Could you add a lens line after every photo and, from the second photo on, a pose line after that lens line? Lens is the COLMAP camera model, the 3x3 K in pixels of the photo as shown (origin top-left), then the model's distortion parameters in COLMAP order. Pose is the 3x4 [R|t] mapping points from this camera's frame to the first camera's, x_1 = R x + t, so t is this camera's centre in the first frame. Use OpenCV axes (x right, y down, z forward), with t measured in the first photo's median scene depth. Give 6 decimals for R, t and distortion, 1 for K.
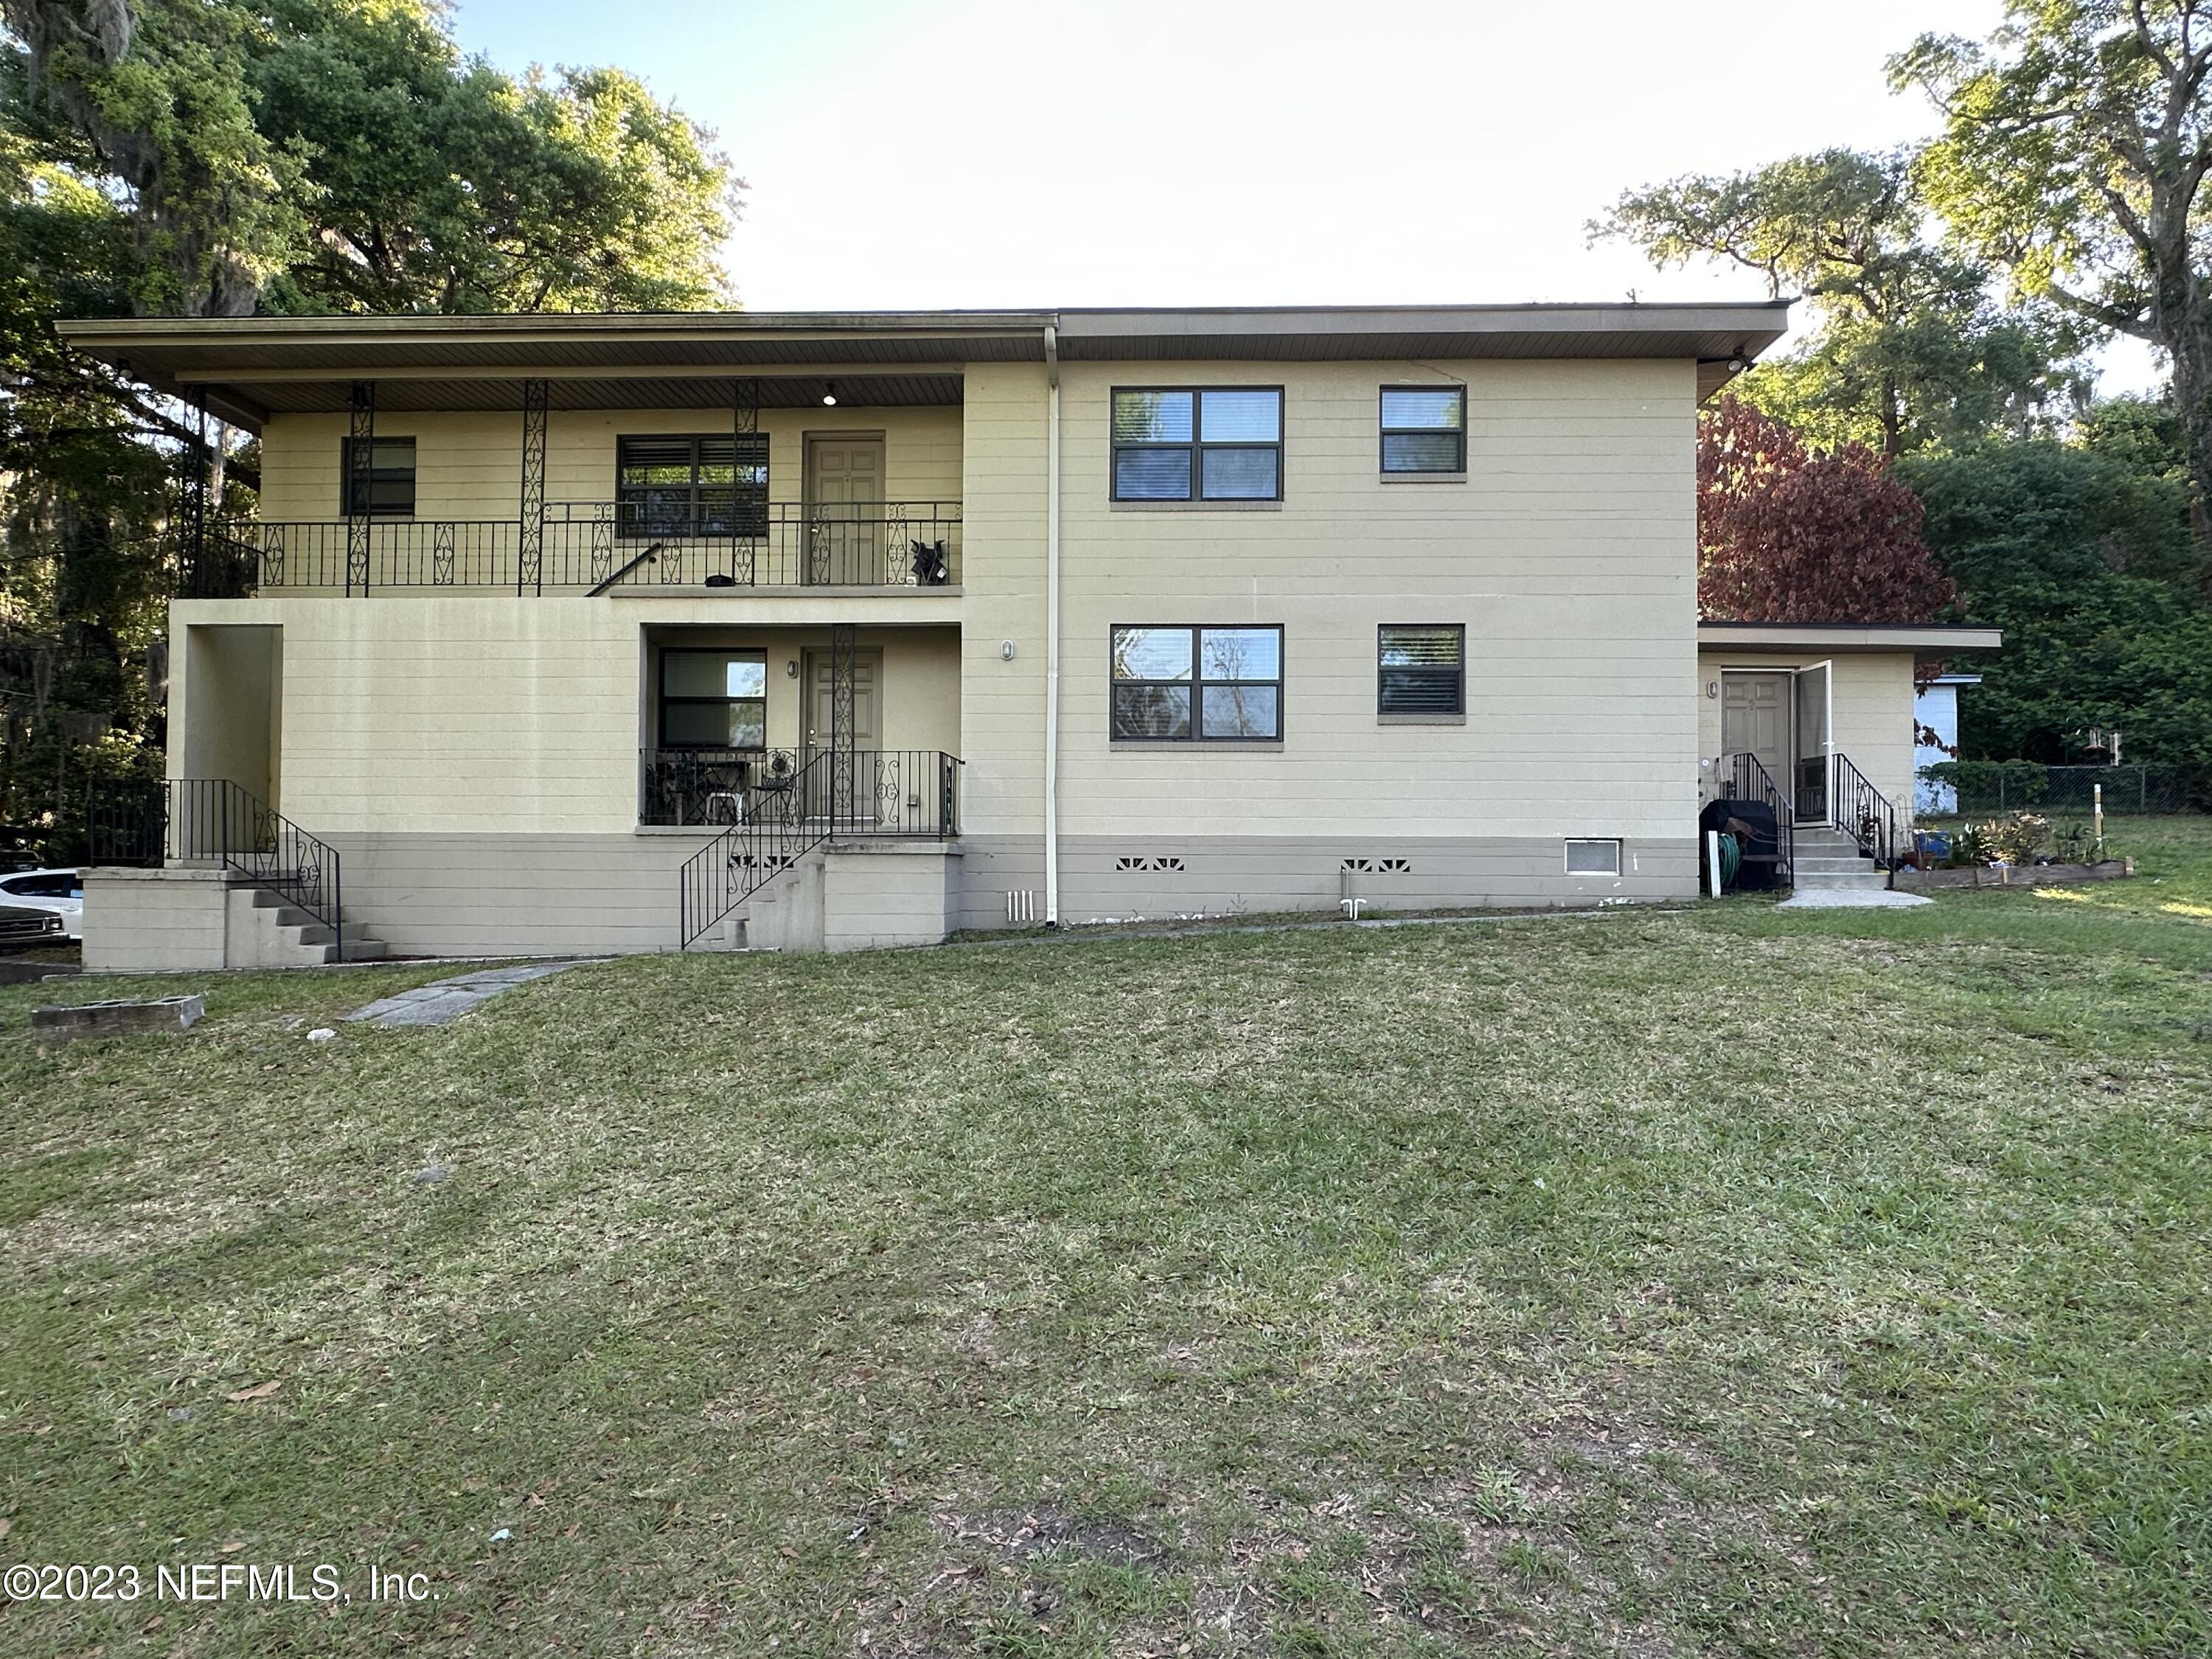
lens RADIAL K [[1188.9, 0, 1114.9], [0, 1188.9, 832.8], [0, 0, 1]] dist [0.001452, -0.002426]
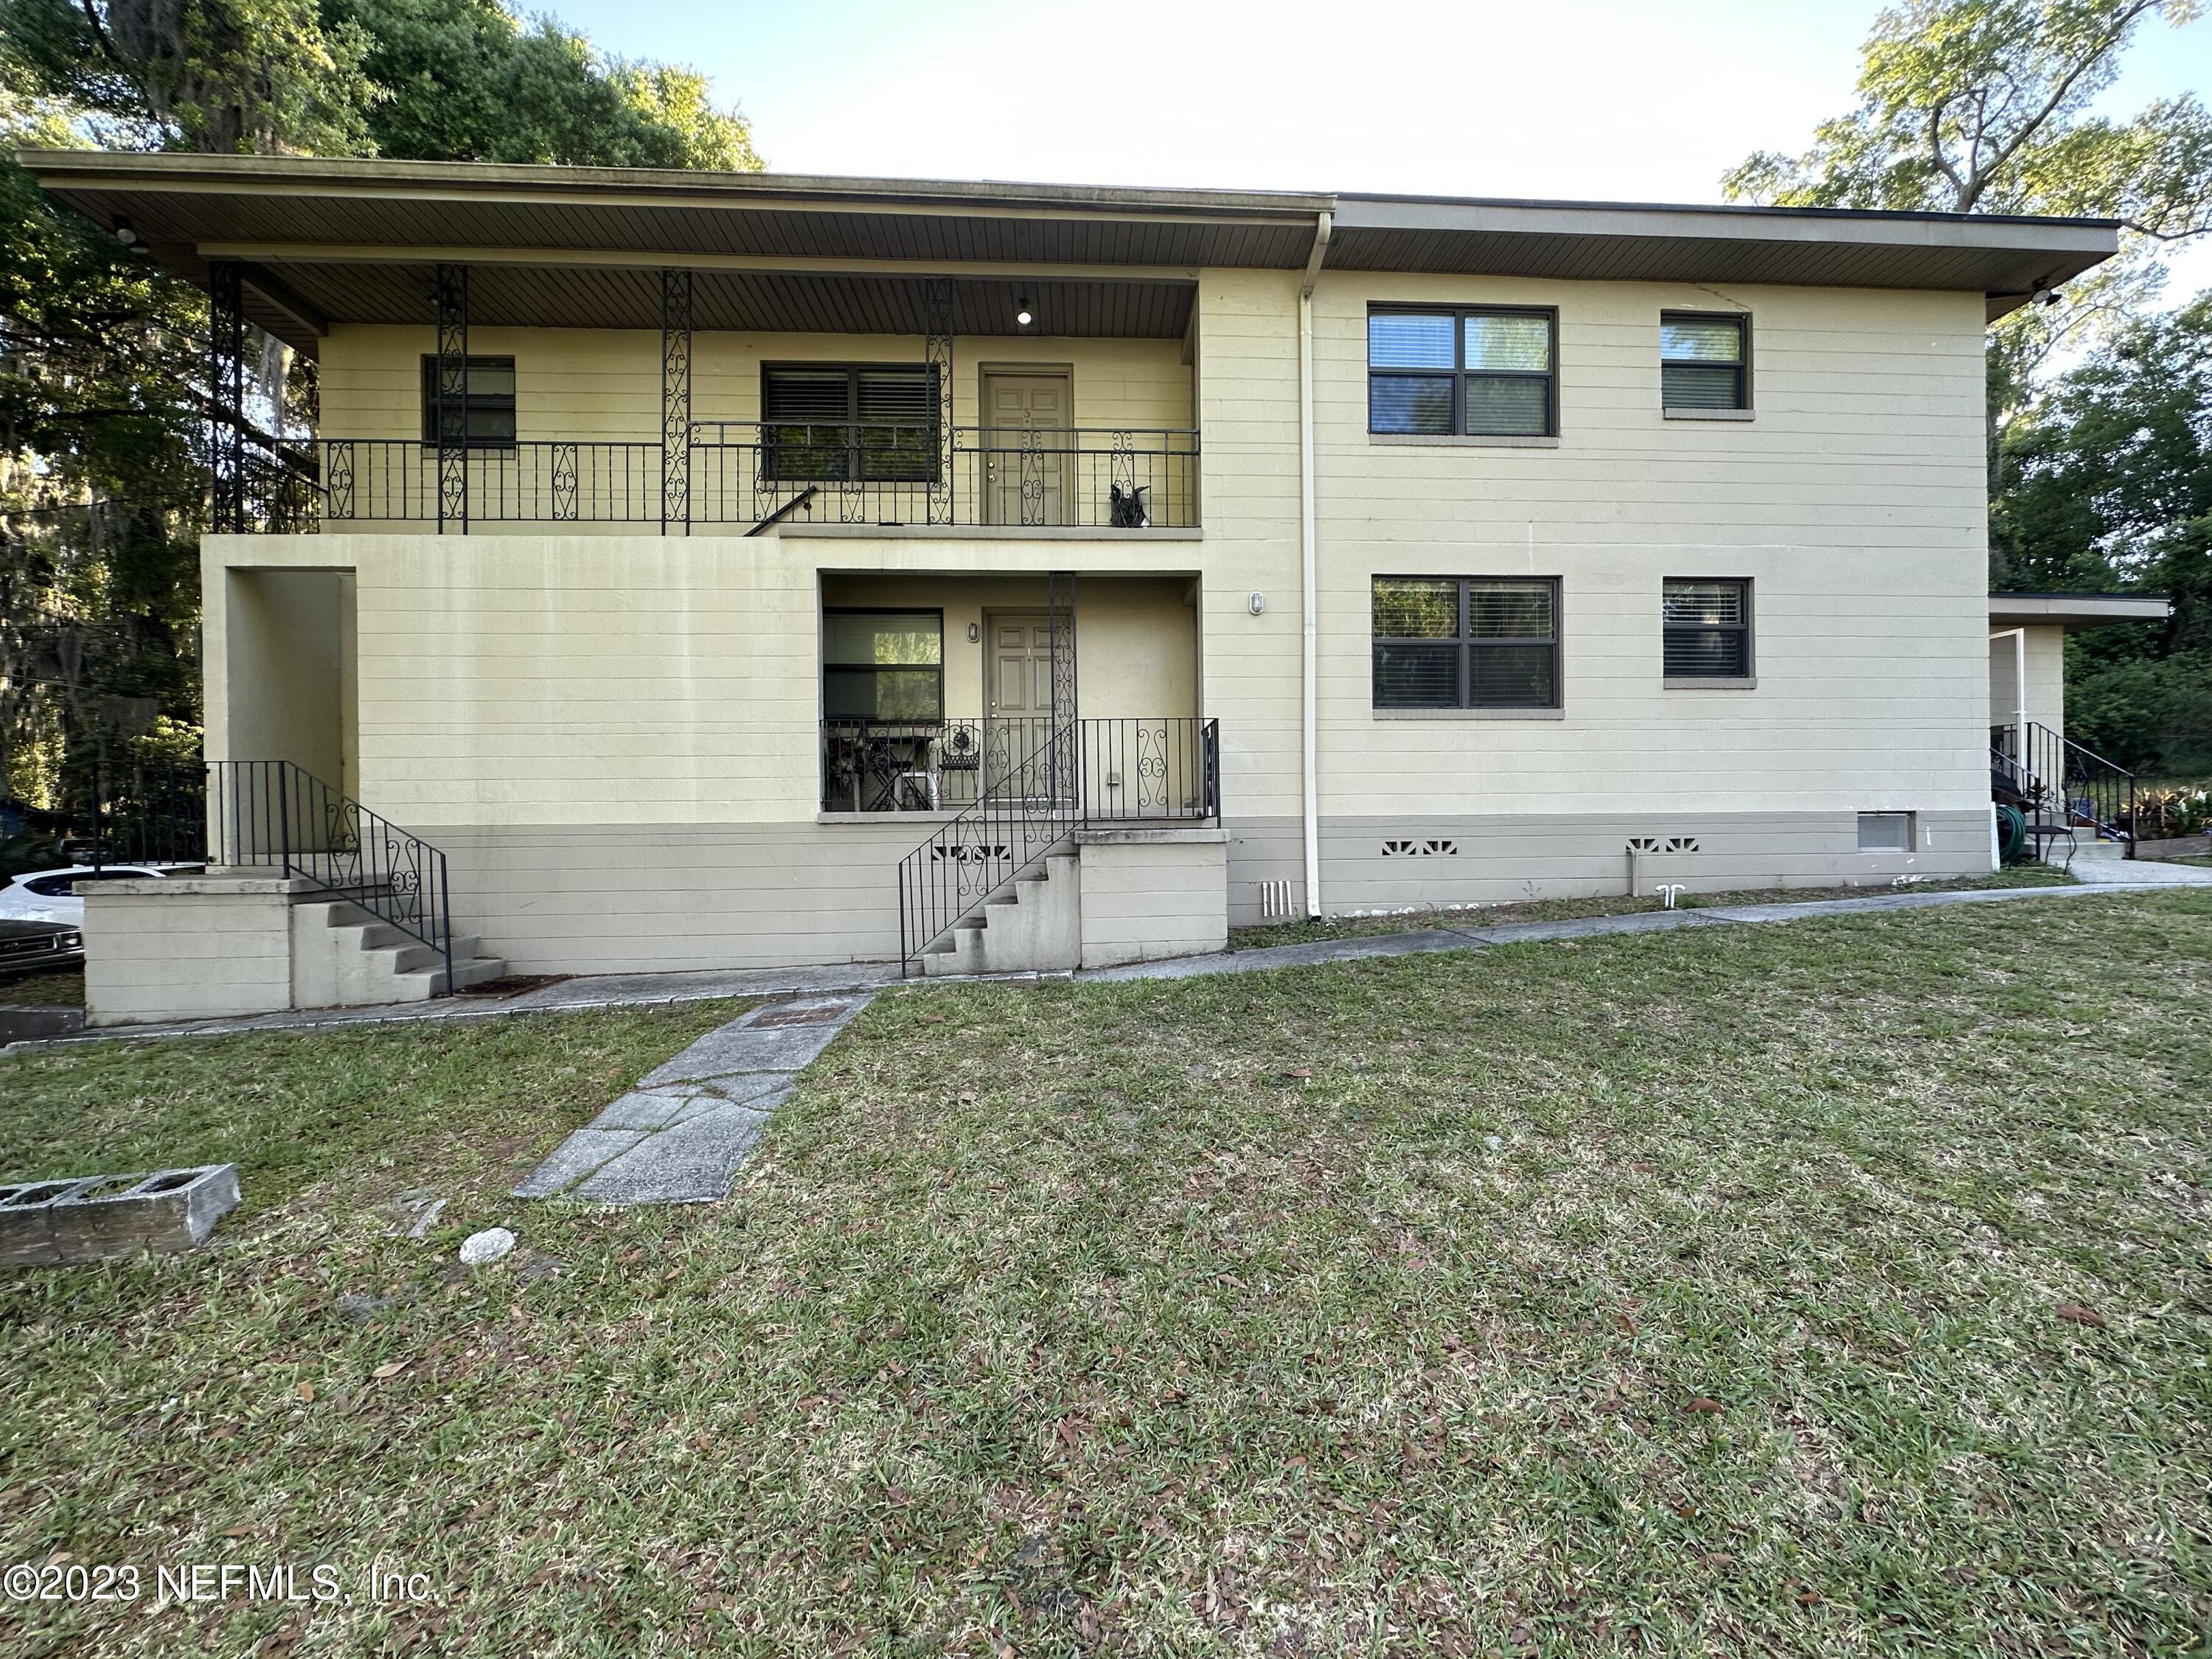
lens RADIAL K [[881.4, 0, 1091.7], [0, 881.4, 823.1], [0, 0, 1]] dist [-0.000558, -0.000500]
pose [[0.995673, -0.015328, 0.091650, -0.265343], [0.013493, 0.999697, 0.020612, -0.008386], [-0.091939, -0.019286, 0.995578, 0.363005]]
